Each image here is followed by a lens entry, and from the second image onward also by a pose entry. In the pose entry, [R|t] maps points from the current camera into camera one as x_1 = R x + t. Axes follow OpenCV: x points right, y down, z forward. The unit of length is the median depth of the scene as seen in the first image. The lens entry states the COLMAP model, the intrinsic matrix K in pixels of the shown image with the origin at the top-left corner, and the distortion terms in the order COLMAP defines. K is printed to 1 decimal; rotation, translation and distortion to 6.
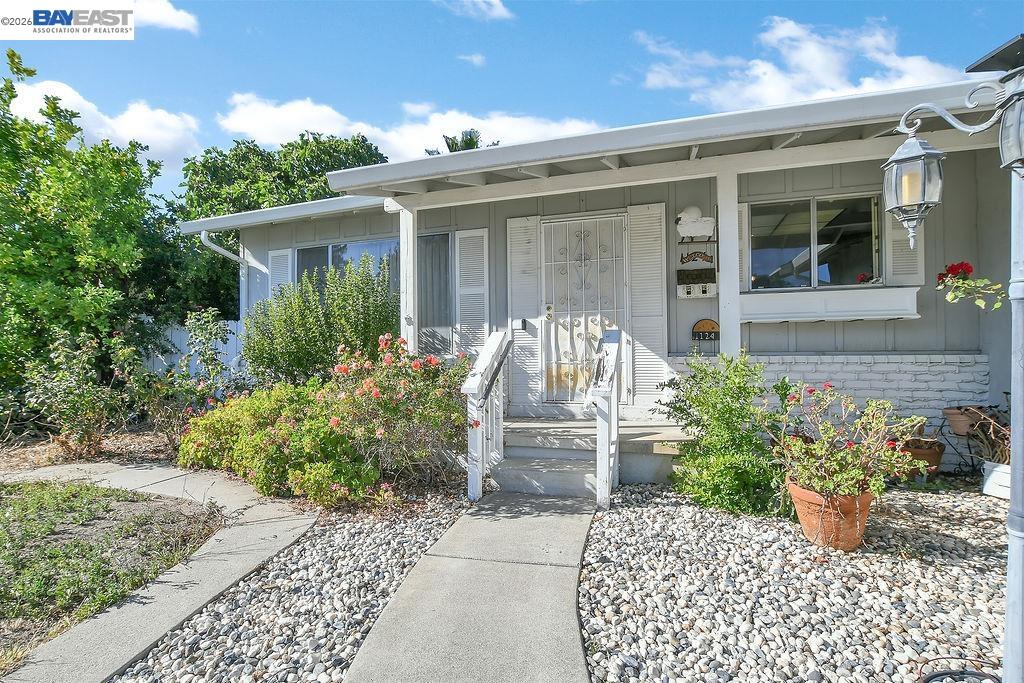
lens RADIAL K [[500.1, 0, 507.4], [0, 500.1, 349.4], [0, 0, 1]] dist [-0.025943, 0.000353]
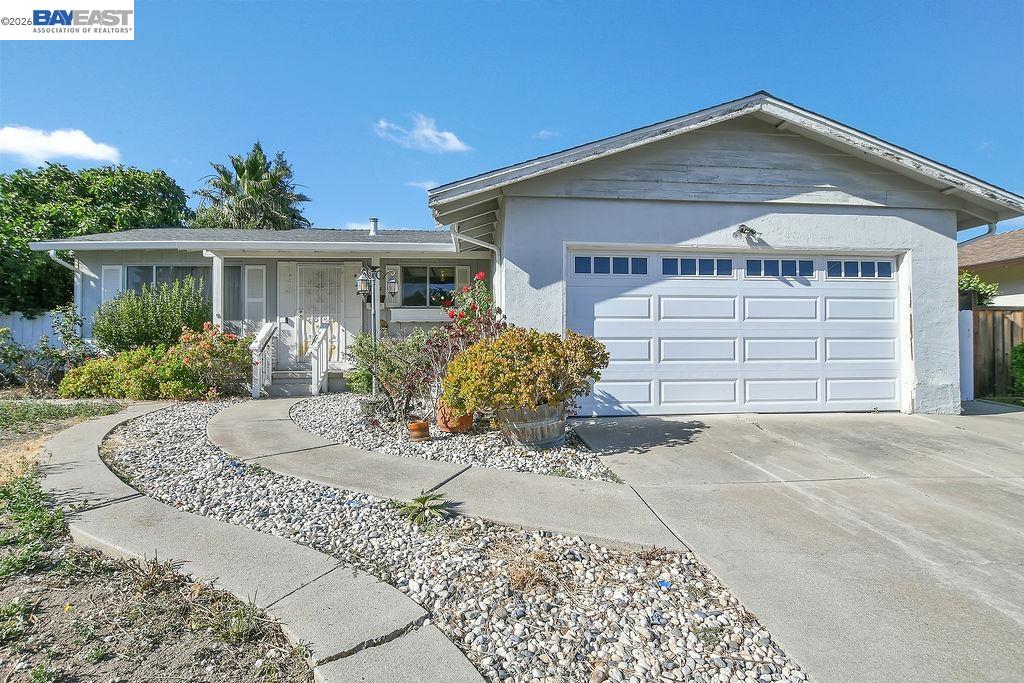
lens RADIAL K [[500.1, 0, 507.4], [0, 500.1, 349.4], [0, 0, 1]] dist [-0.025943, 0.000353]
pose [[0.920447, 0.008813, 0.390768, 0.073492], [-0.005449, 0.999938, -0.009718, 0.076897], [-0.390830, 0.006816, 0.920438, -1.081933]]
